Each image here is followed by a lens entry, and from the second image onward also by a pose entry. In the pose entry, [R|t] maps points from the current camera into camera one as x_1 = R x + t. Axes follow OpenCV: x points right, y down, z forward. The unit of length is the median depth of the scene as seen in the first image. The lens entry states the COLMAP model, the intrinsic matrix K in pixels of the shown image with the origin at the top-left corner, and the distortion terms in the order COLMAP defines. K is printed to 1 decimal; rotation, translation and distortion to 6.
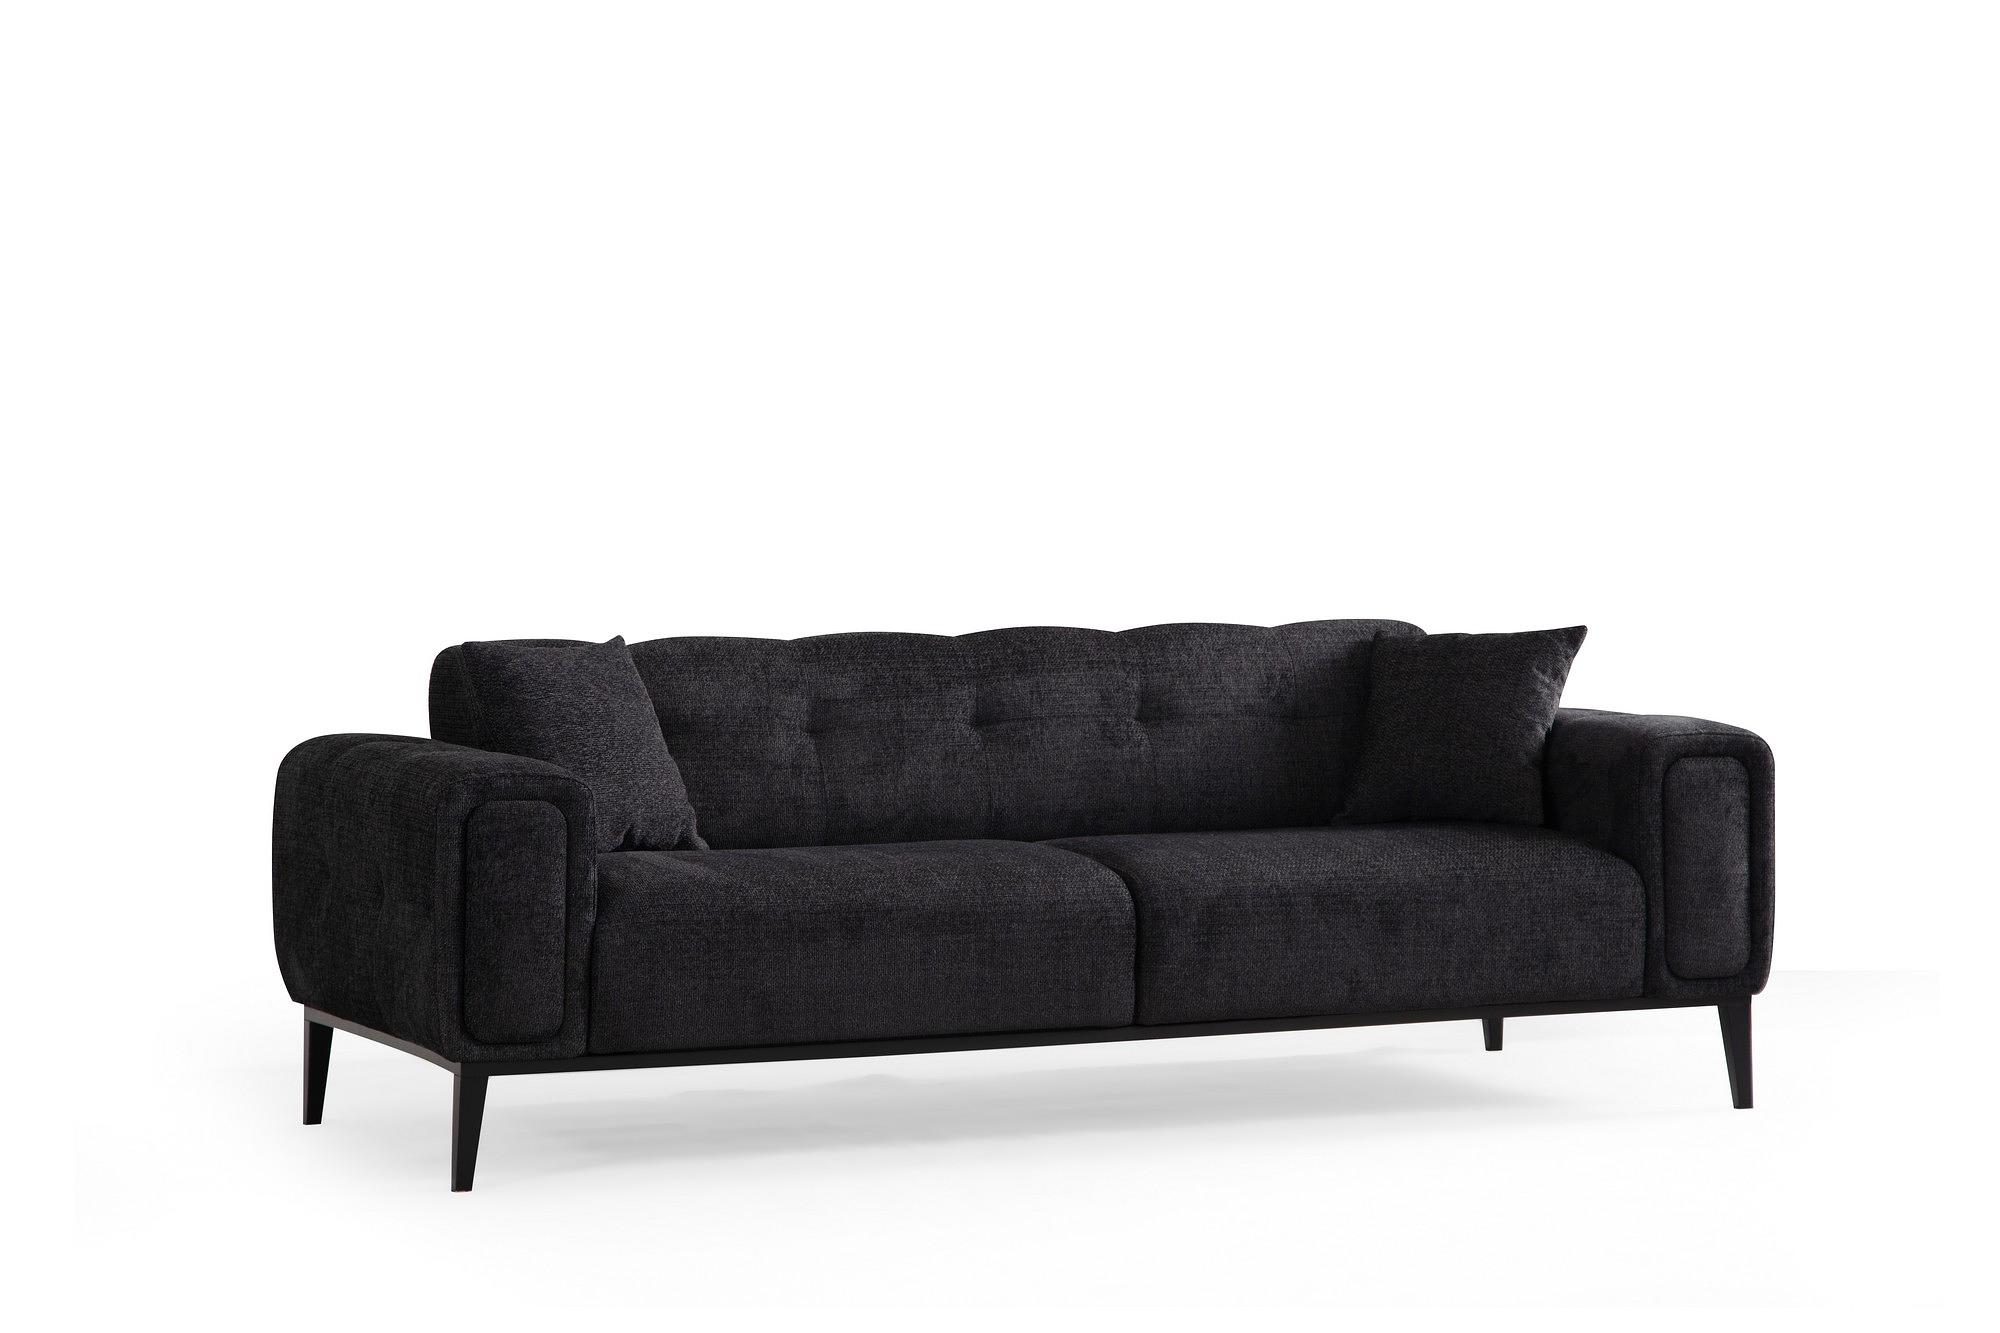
lens RADIAL K [[5548.9, 0, 985.2], [0, 5548.9, 661.0], [0, 0, 1]] dist [0.314921, 0.000000]
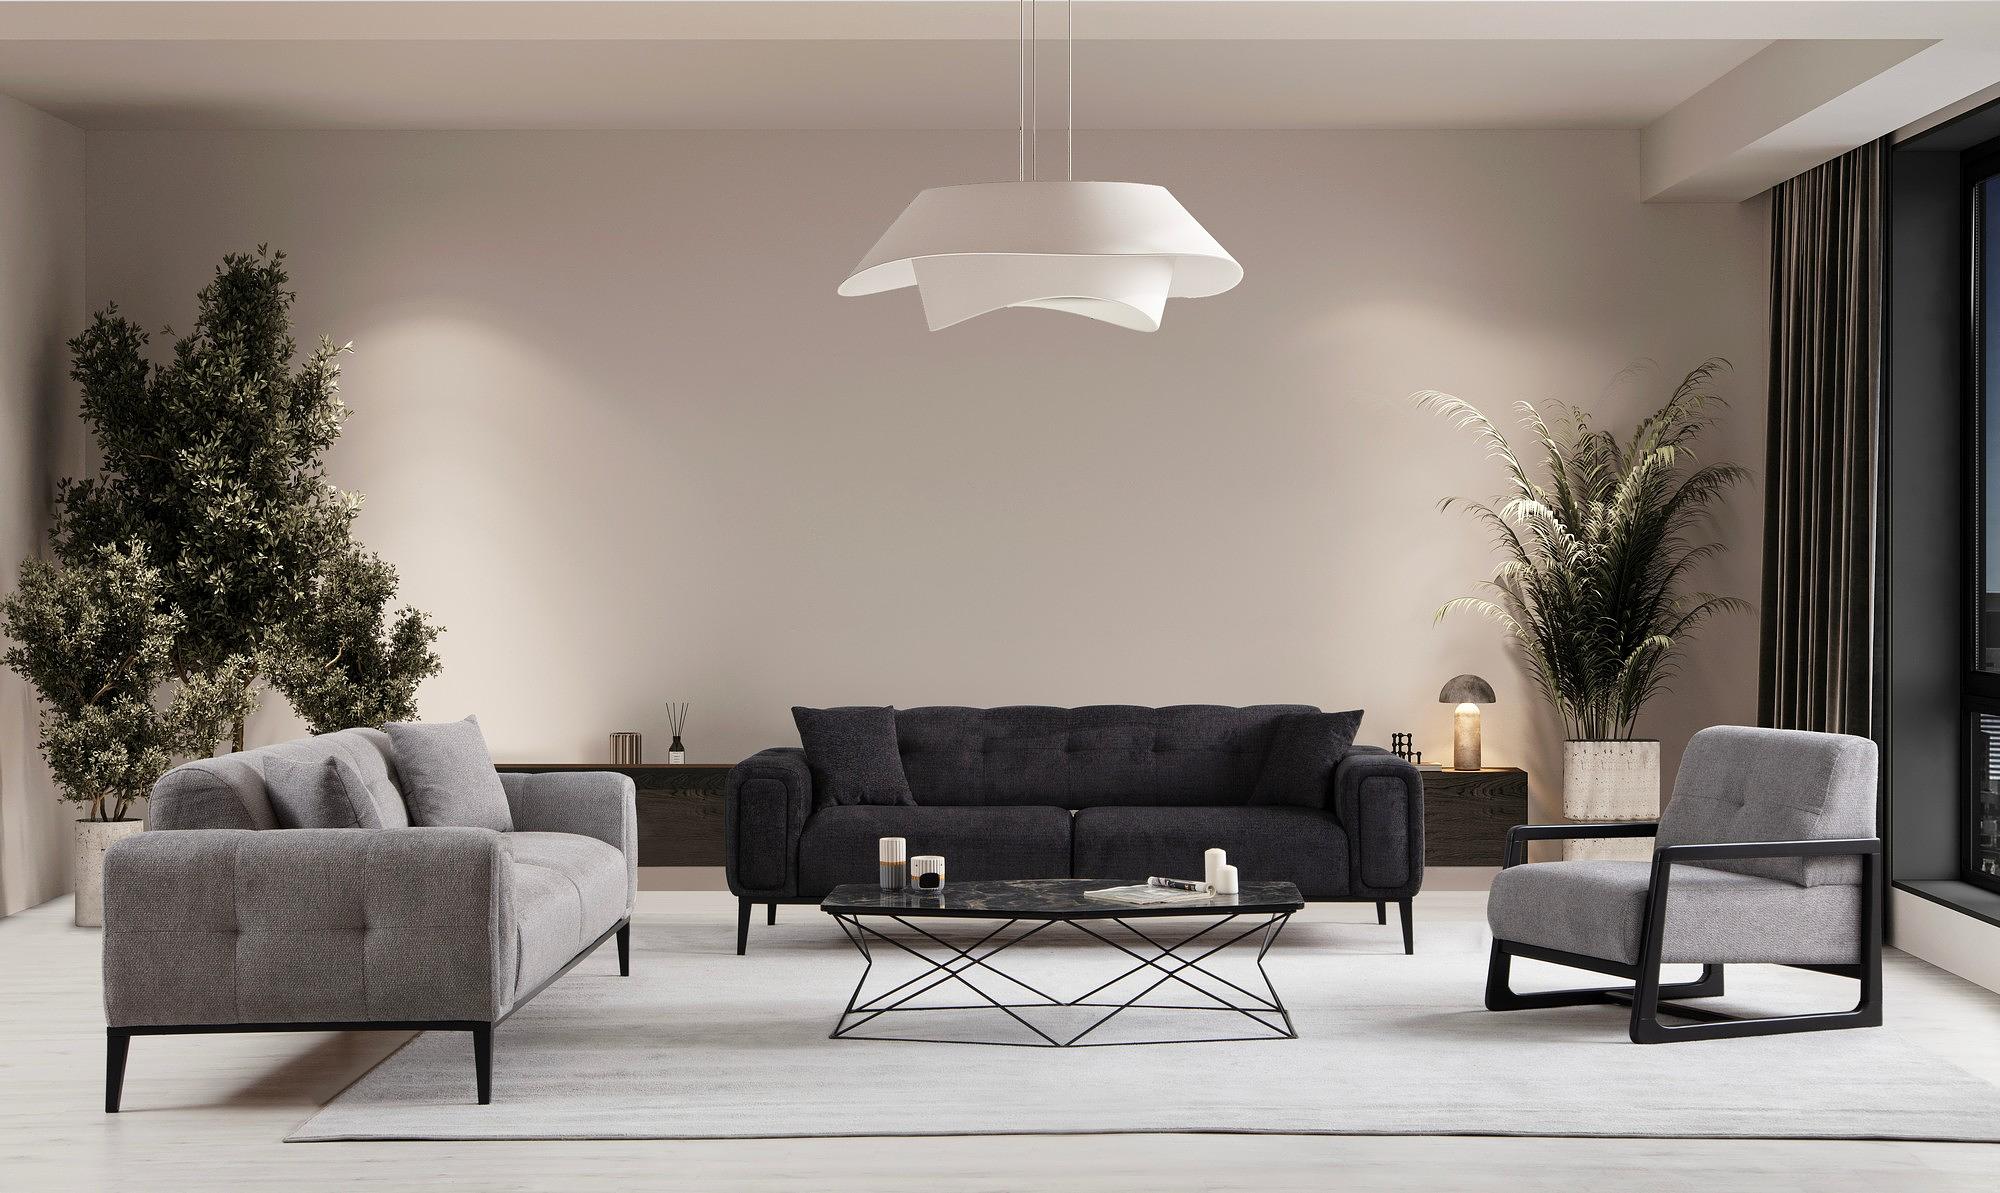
lens RADIAL K [[2918.5, 0, 1001.1], [0, 2918.5, 597.0], [0, 0, 1]] dist [0.012236, 0.000000]
pose [[0.913438, 0.005288, -0.406944, 0.437845], [-0.021449, 0.999152, -0.035160, -0.007674], [0.406413, 0.040845, 0.912776, -0.017678]]
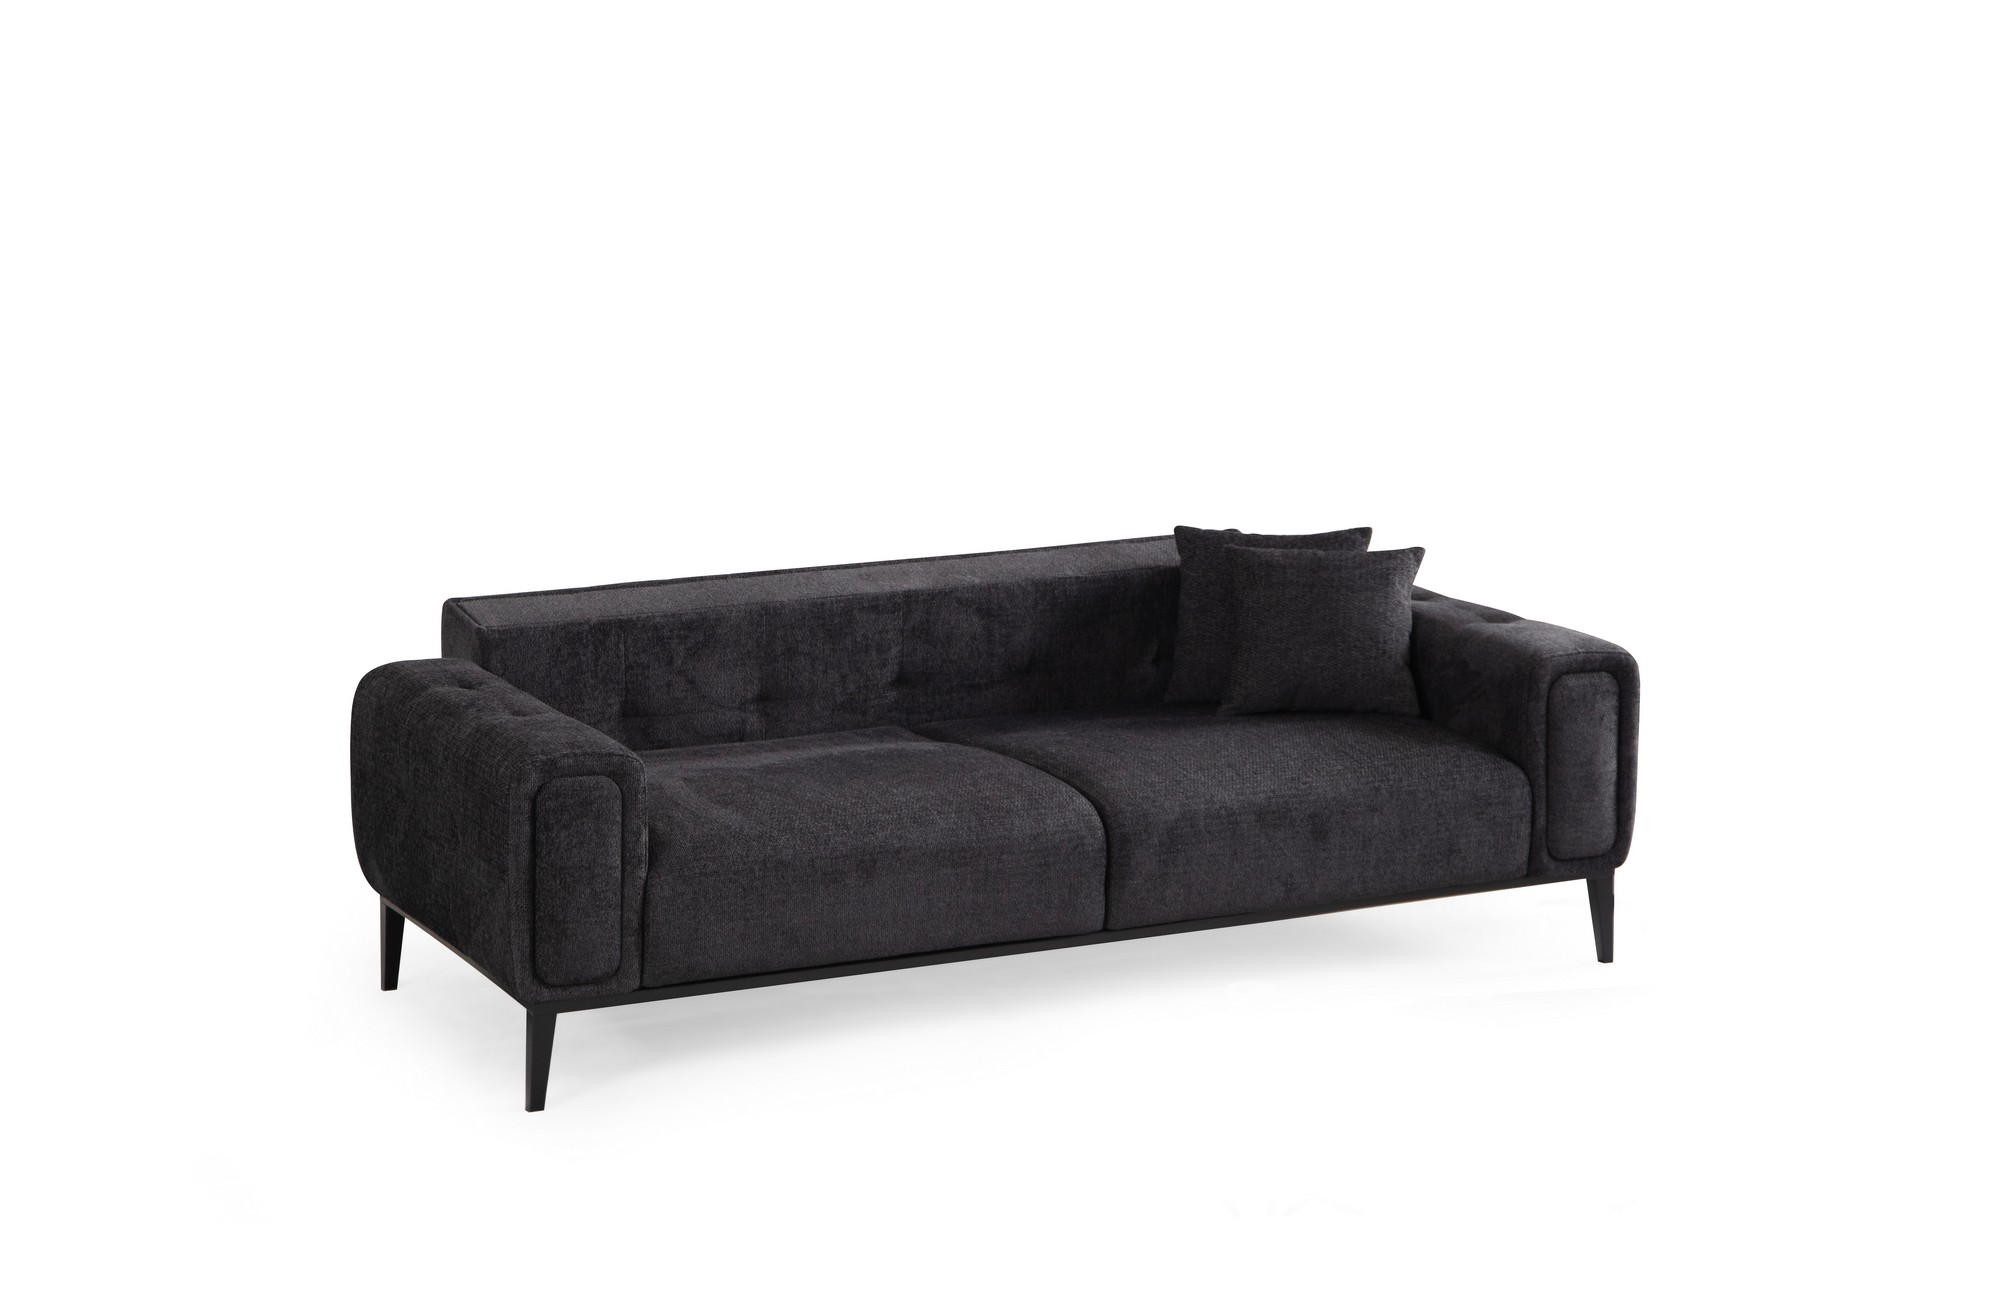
lens RADIAL K [[4089.9, 0, 886.2], [0, 4089.9, 623.8], [0, 0, 1]] dist [0.171633, 0.000000]
pose [[0.999494, -0.006350, 0.031180, -0.043747], [0.002166, 0.991190, 0.132432, -0.108704], [-0.031746, -0.132298, 0.990702, 0.158566]]
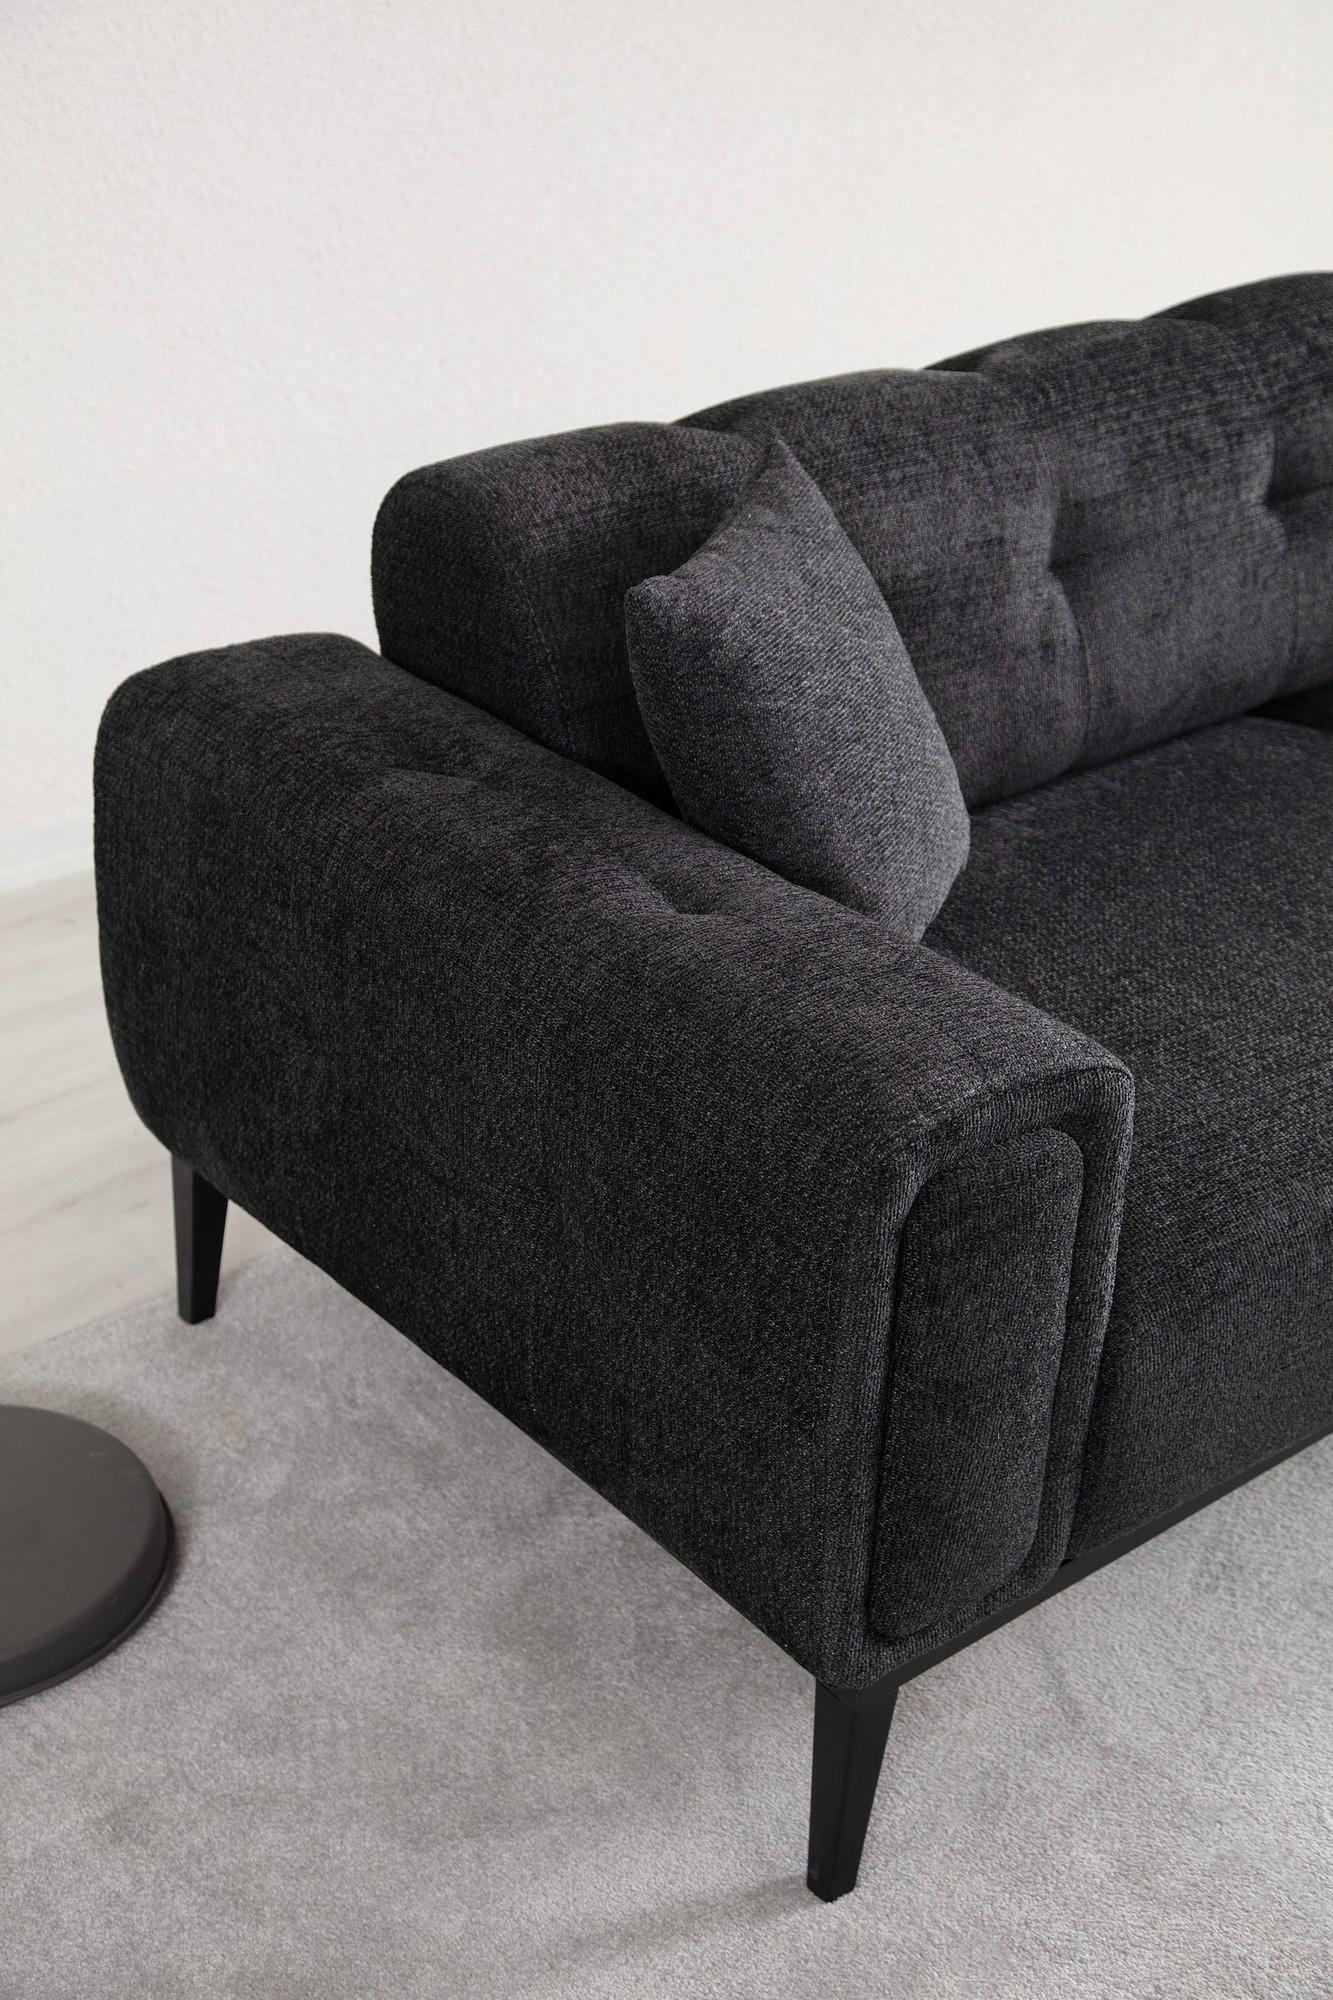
lens RADIAL K [[2818.3, 0, 674.7], [0, 2818.3, 1013.8], [0, 0, 1]] dist [0.156231, 0.000000]
pose [[0.952015, -0.110652, 0.285347, -0.154757], [-0.026963, 0.898405, 0.438340, -0.070501], [-0.304860, -0.425000, 0.852312, 0.772668]]
